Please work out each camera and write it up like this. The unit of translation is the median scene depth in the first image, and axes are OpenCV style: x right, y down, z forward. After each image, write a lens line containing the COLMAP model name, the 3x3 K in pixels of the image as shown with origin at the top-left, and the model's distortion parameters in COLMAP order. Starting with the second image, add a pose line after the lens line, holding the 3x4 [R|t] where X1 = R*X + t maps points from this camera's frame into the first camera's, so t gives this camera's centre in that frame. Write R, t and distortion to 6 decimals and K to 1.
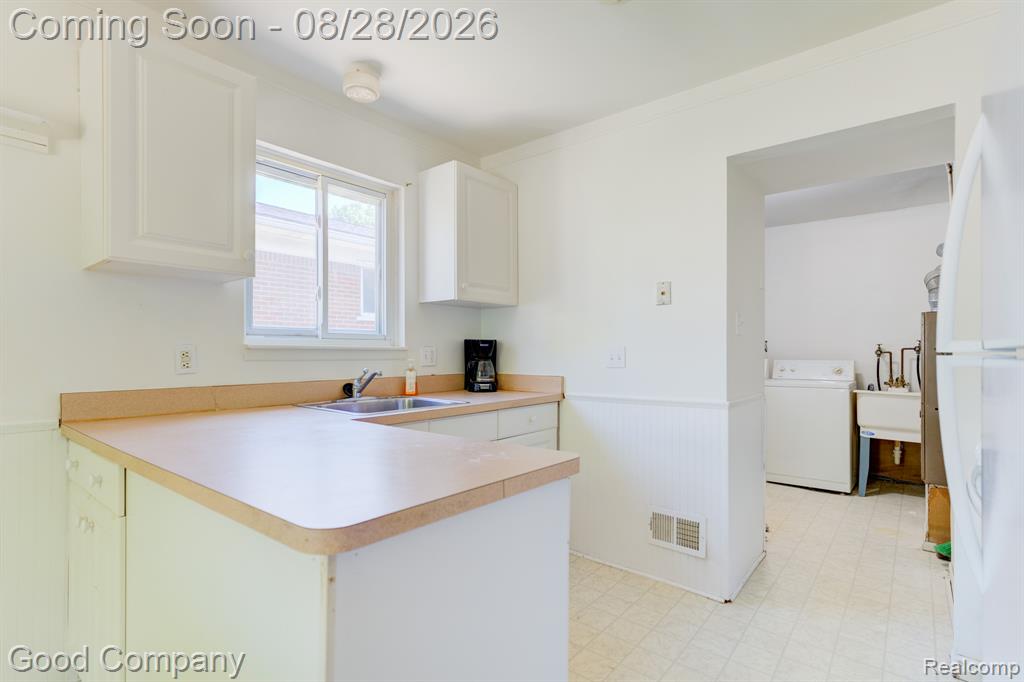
lens RADIAL K [[488.3, 0, 502.4], [0, 488.3, 351.8], [0, 0, 1]] dist [-0.015655, 0.009218]
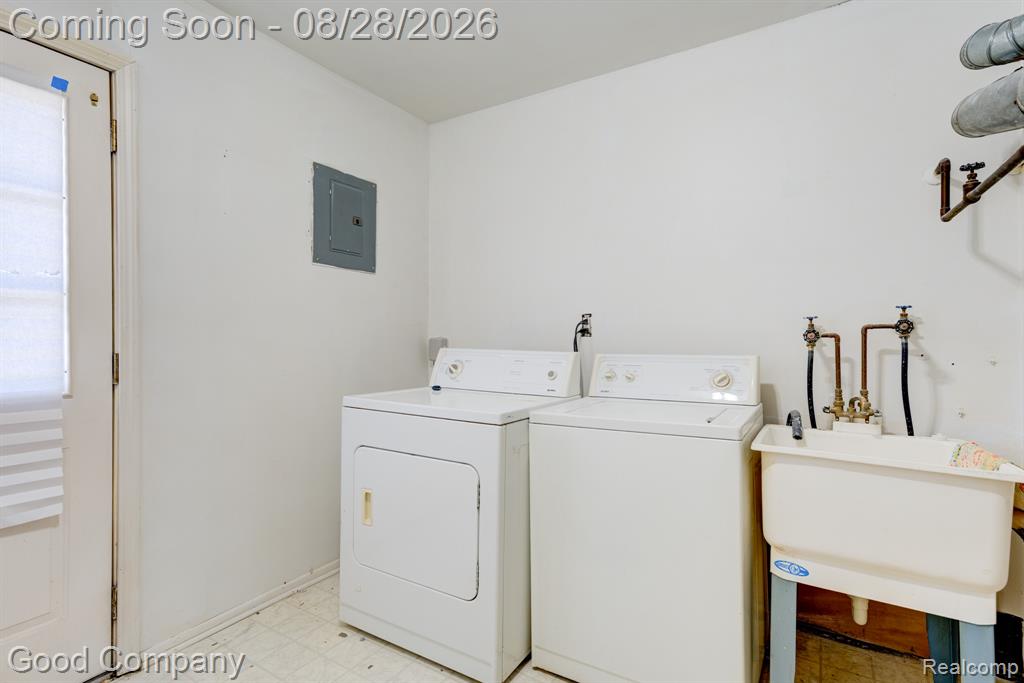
lens RADIAL K [[488.3, 0, 510.8], [0, 488.3, 334.5], [0, 0, 1]] dist [-0.015655, 0.009218]
pose [[0.989571, -0.002595, 0.144024, 0.466921], [0.003435, 0.999979, -0.005584, 0.001374], [-0.144006, 0.006021, 0.989558, 0.633041]]
